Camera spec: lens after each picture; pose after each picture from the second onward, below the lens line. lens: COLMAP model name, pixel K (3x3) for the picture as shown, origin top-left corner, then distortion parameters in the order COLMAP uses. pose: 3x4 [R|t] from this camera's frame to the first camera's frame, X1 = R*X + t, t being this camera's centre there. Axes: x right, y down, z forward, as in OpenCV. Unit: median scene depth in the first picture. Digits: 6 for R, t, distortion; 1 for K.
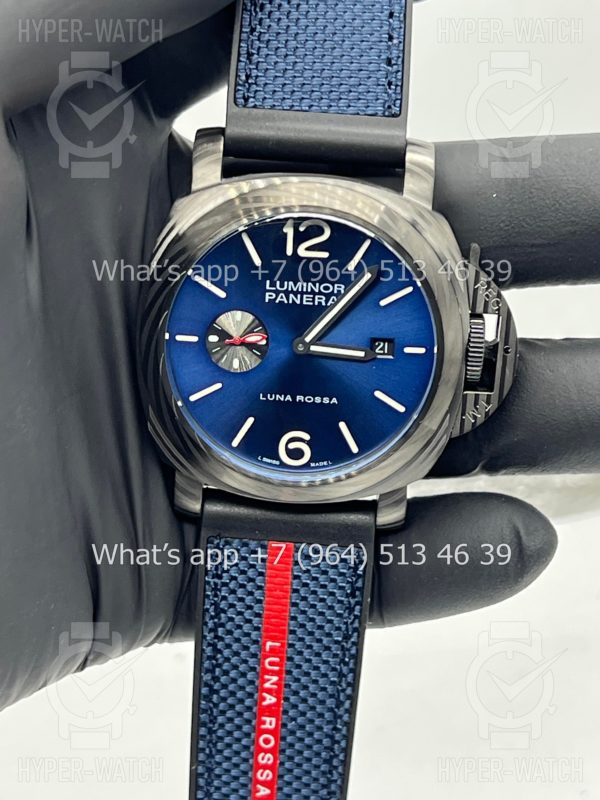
lens RADIAL K [[1729.2, 0, 277.6], [0, 1729.2, 396.5], [0, 0, 1]] dist [0.203191, 0.000000]
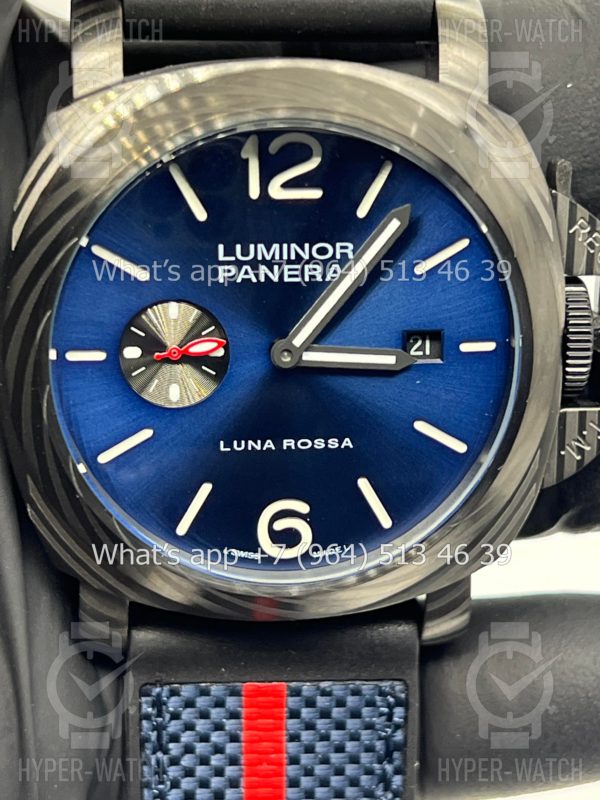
lens RADIAL K [[1729.2, 0, 282.3], [0, 1729.2, 376.6], [0, 0, 1]] dist [0.203191, 0.000000]
pose [[0.992508, -0.078373, 0.093727, -0.041962], [0.079138, 0.996854, -0.004477, -0.018975], [-0.093081, 0.011861, 0.995588, 0.419174]]
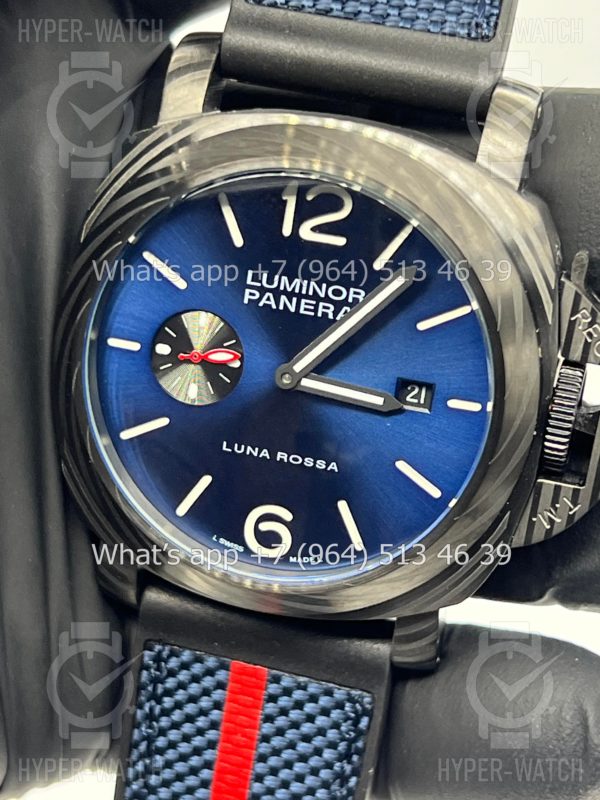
lens RADIAL K [[1729.2, 0, 291.8], [0, 1729.2, 404.3], [0, 0, 1]] dist [0.203191, 0.000000]
pose [[0.978930, 0.125744, -0.160887, 0.118839], [-0.126177, 0.991979, 0.007567, -0.023748], [0.160548, 0.012893, 0.986944, 0.354689]]
